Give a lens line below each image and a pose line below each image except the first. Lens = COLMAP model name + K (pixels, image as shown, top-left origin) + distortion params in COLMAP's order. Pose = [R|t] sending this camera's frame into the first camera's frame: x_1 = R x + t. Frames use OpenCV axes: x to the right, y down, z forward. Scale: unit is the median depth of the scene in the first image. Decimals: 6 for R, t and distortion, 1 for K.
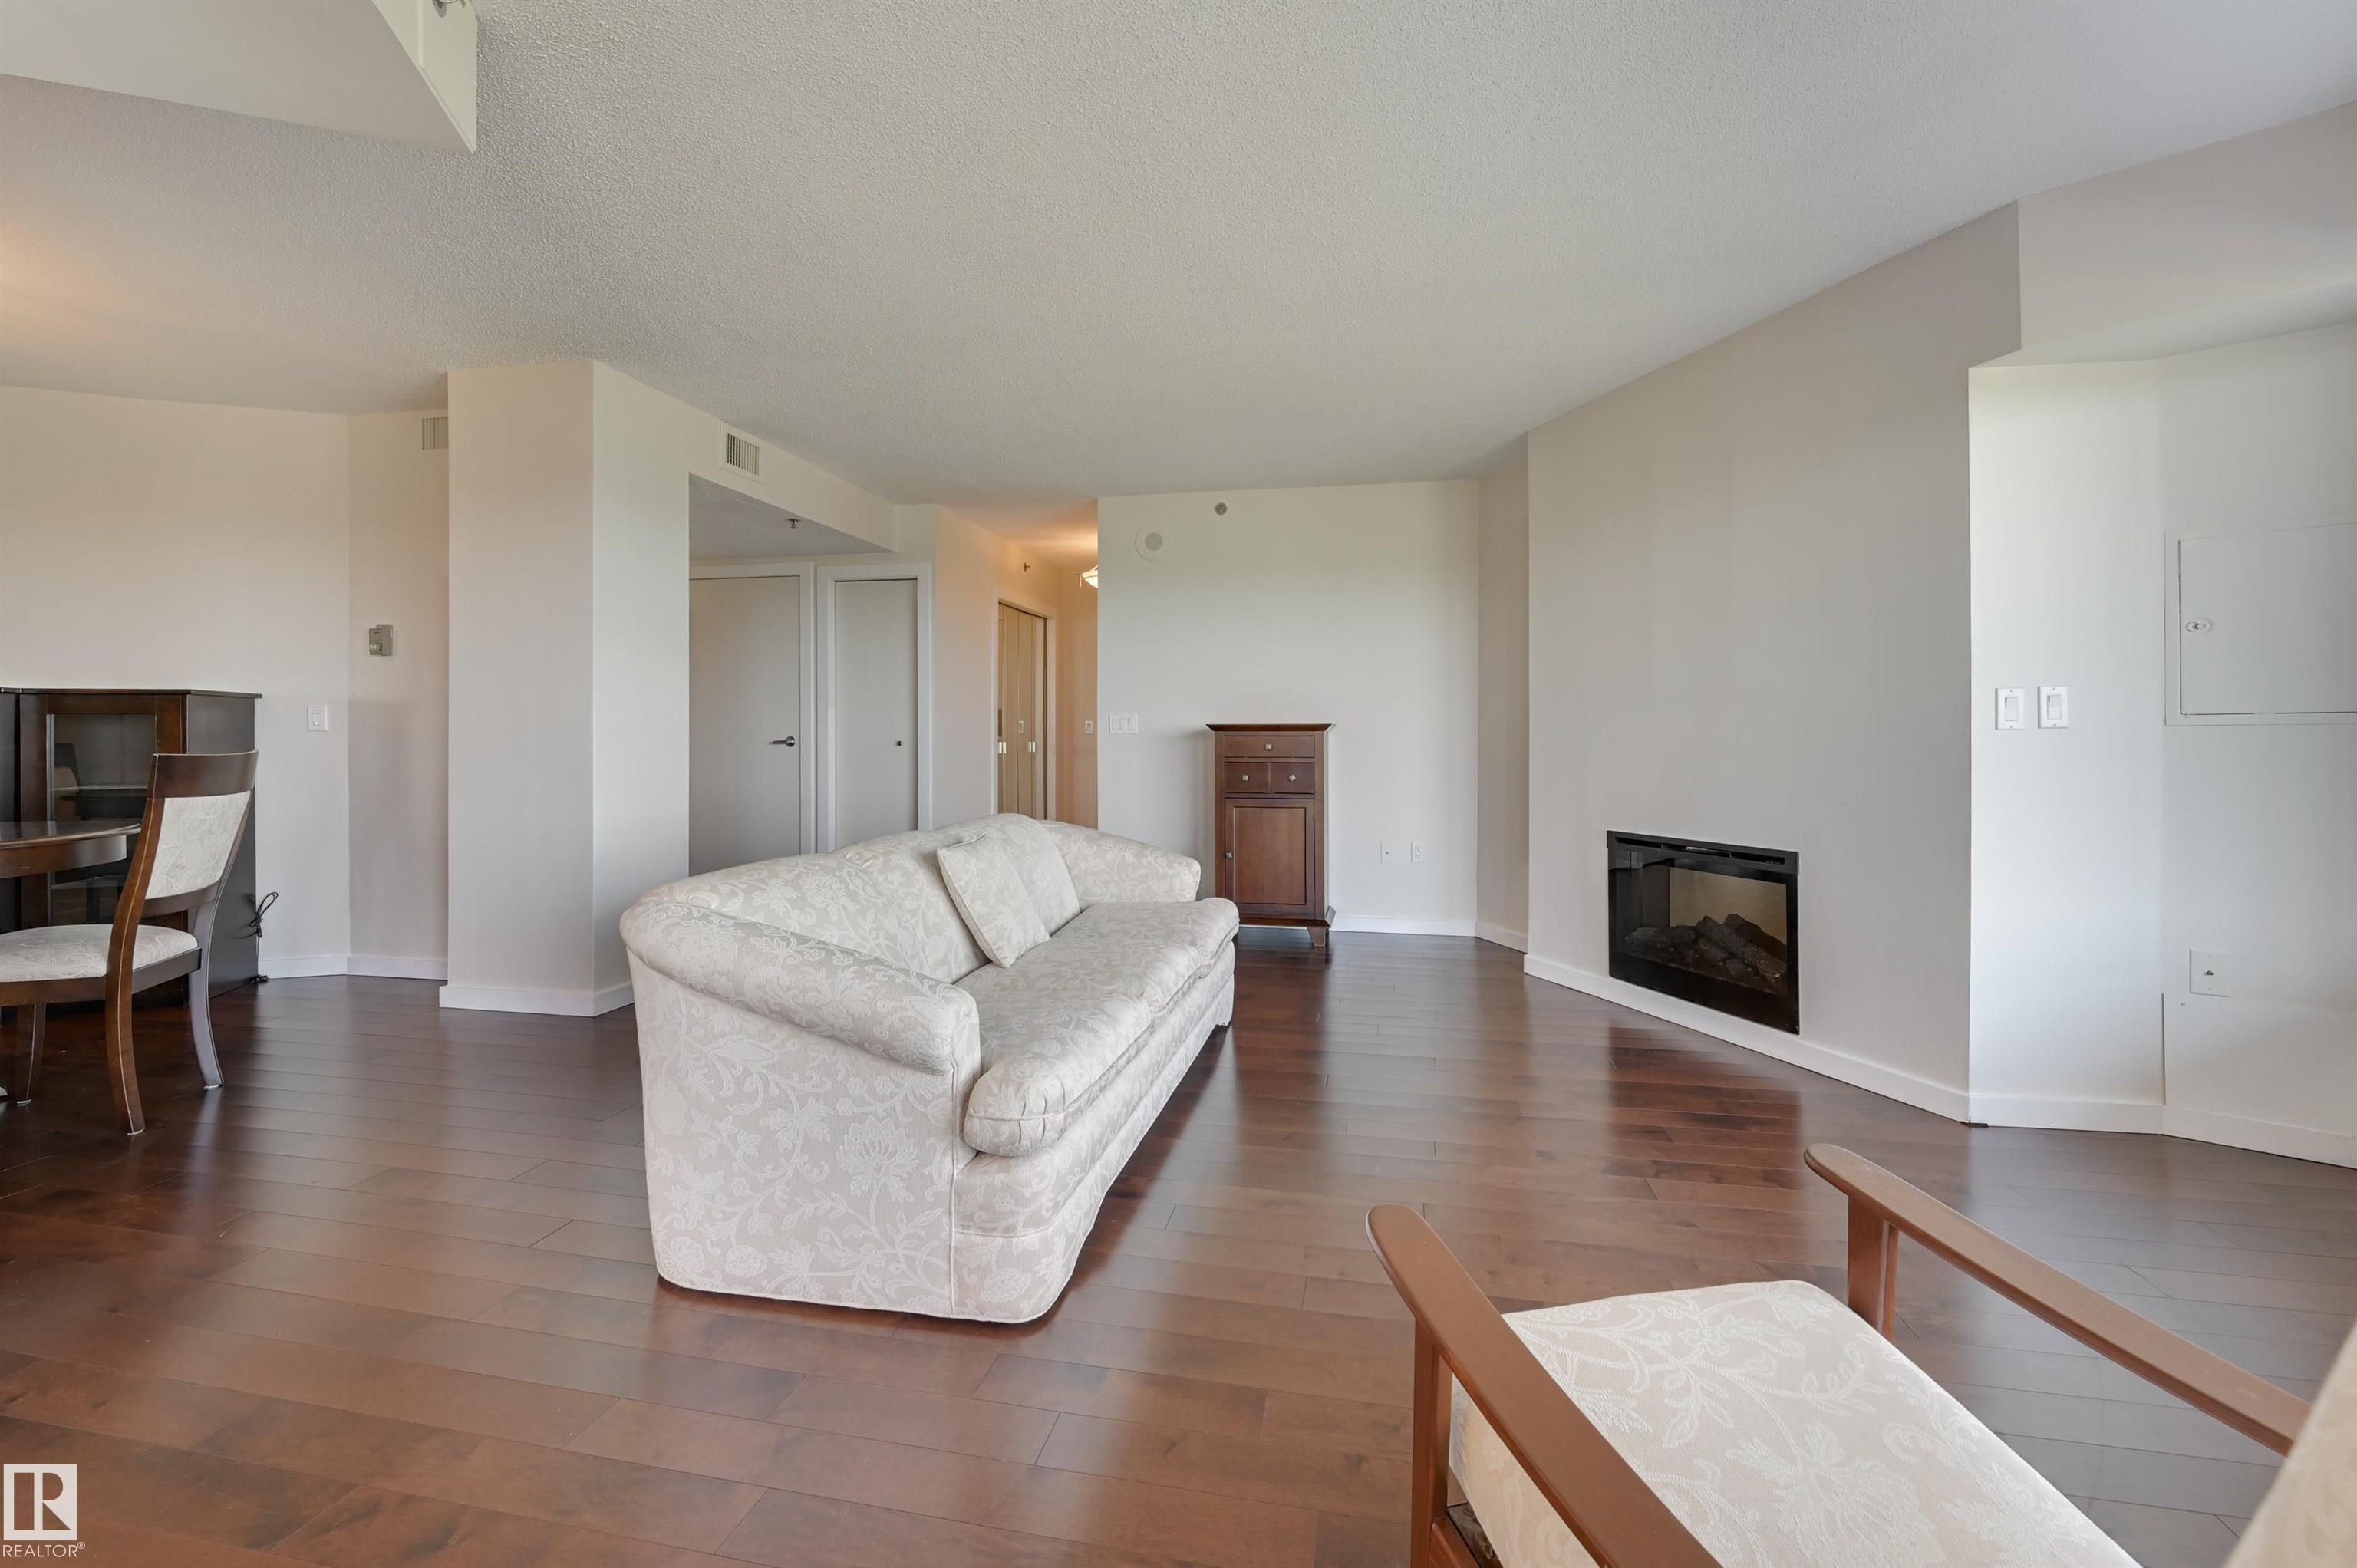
lens RADIAL K [[979.9, 0, 1167.4], [0, 979.9, 735.9], [0, 0, 1]] dist [0.000000, 0.000018]
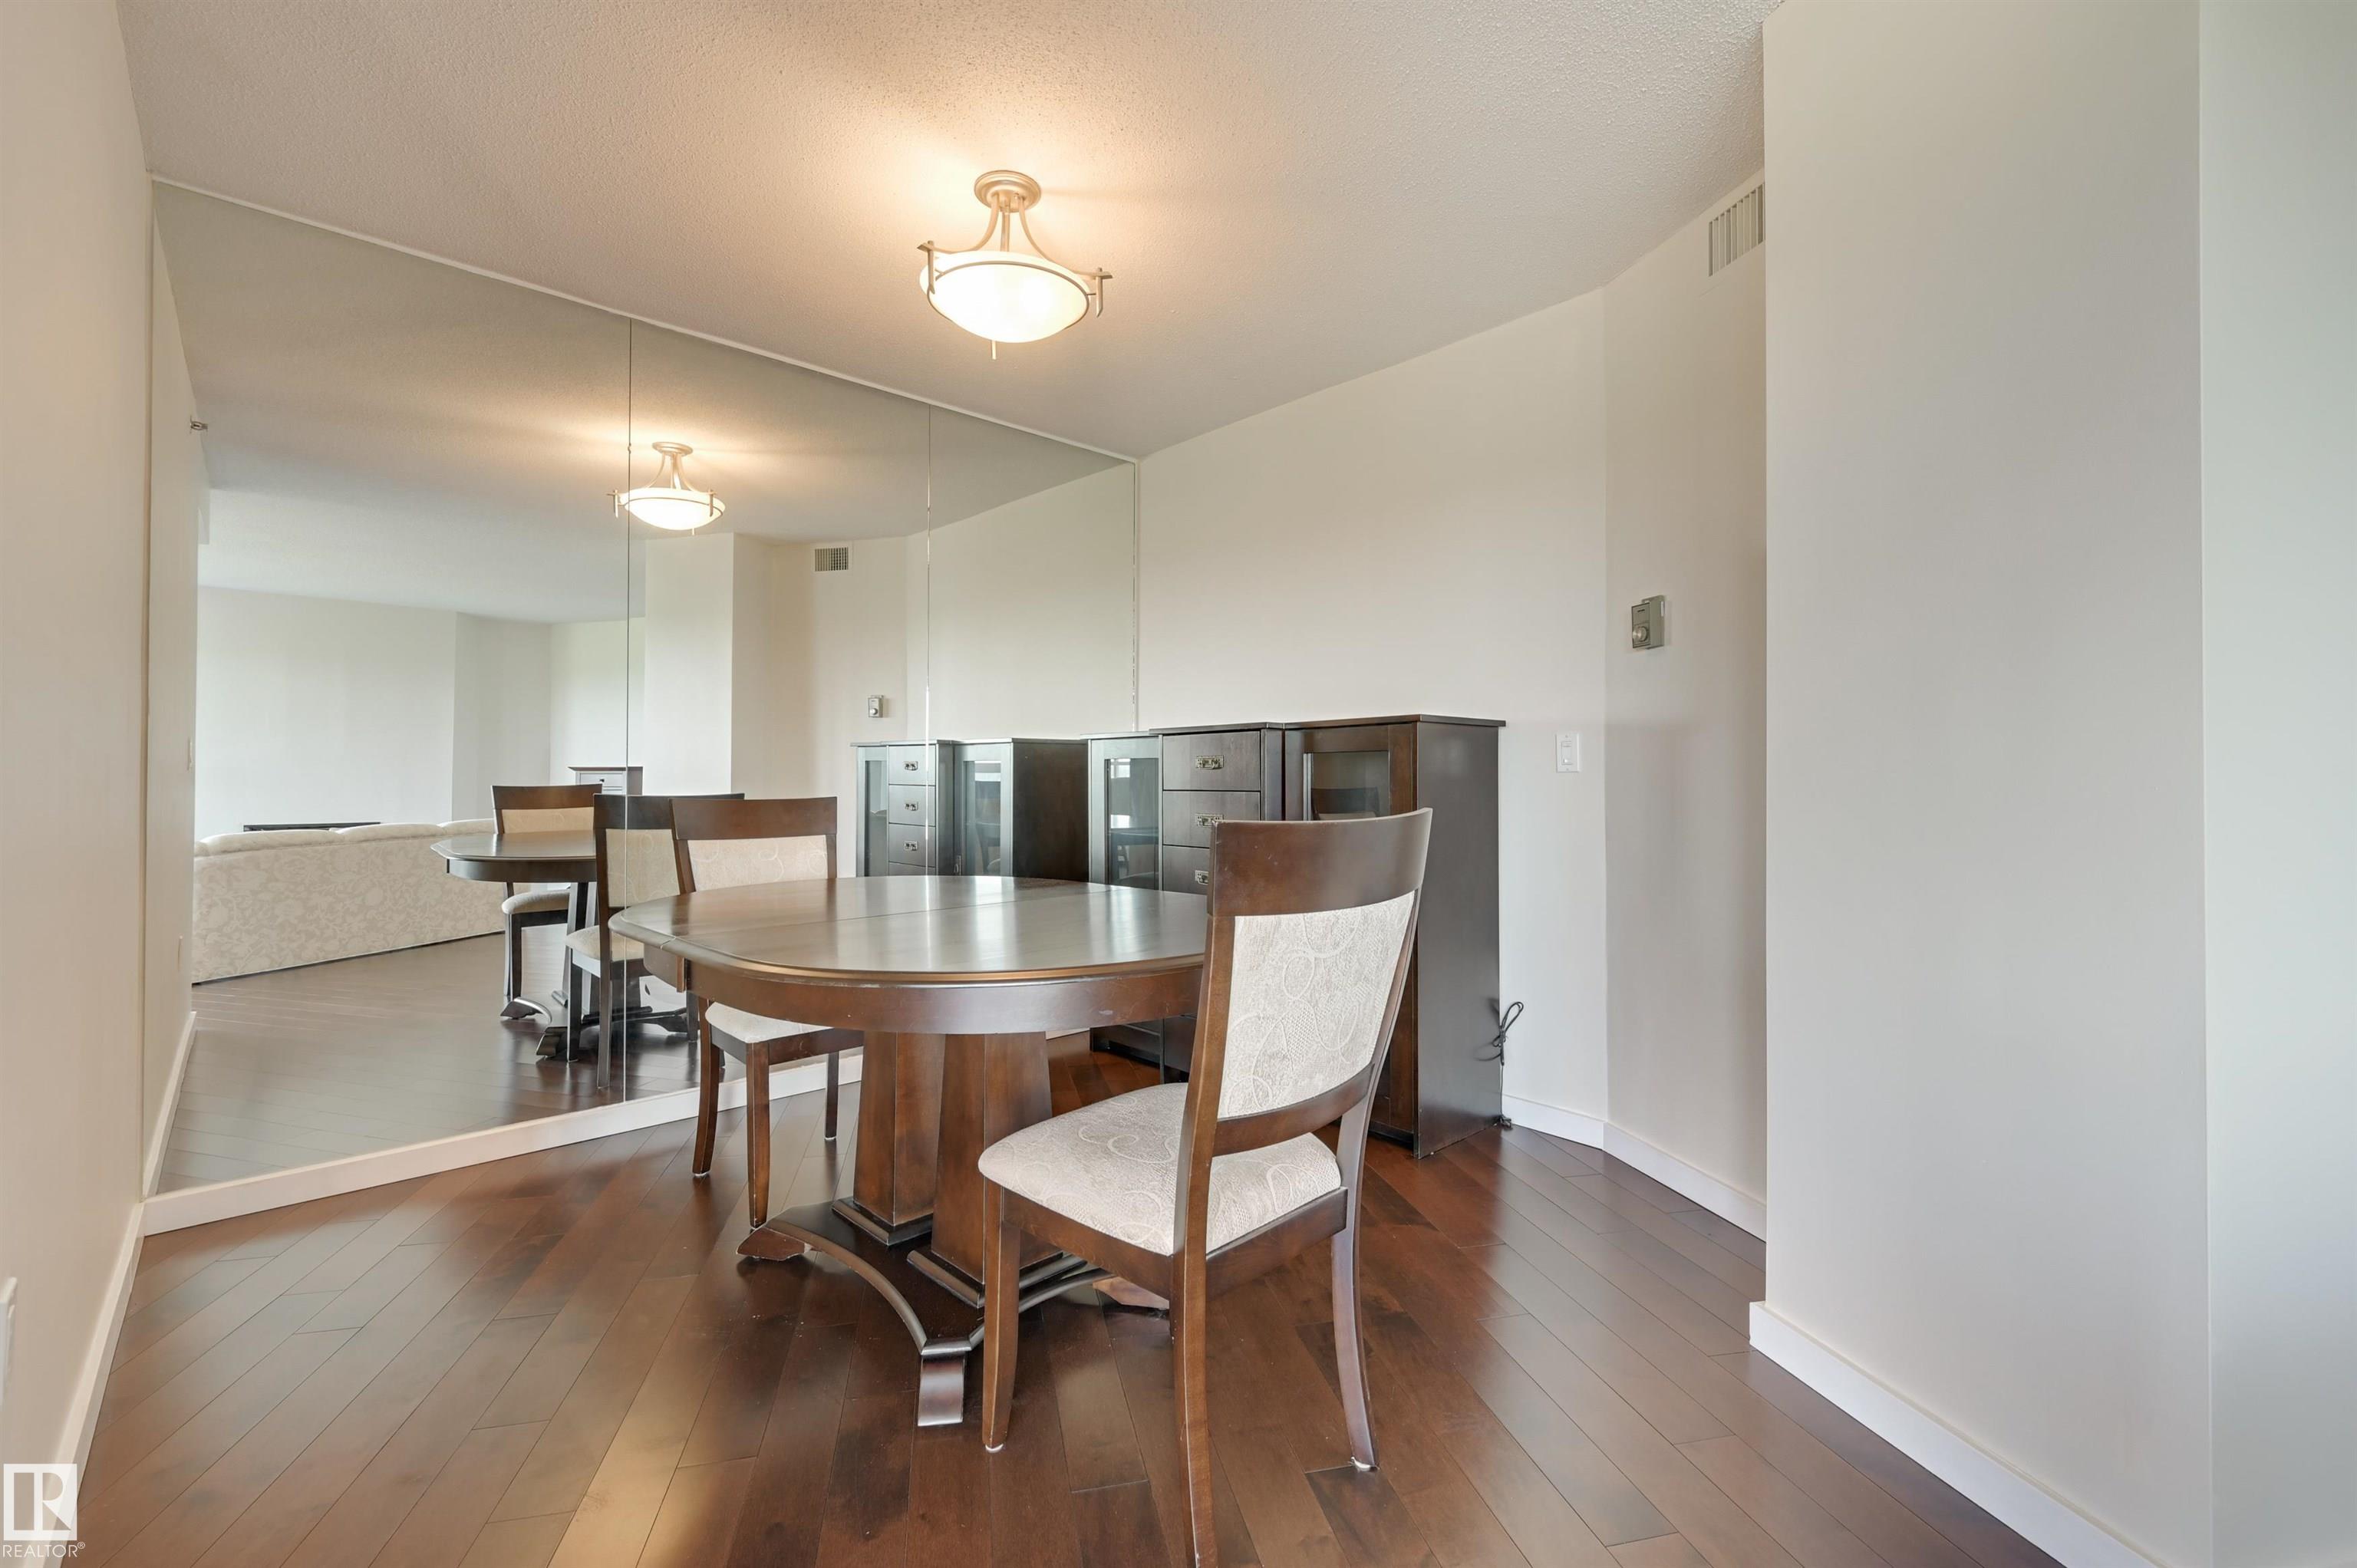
lens RADIAL K [[979.9, 0, 1206.5], [0, 979.9, 776.2], [0, 0, 1]] dist [0.000000, 0.000018]
pose [[0.446332, -0.001971, -0.894865, -0.555269], [0.001331, 0.999998, -0.001539, -0.001800], [0.894866, -0.000504, 0.446334, 0.704844]]
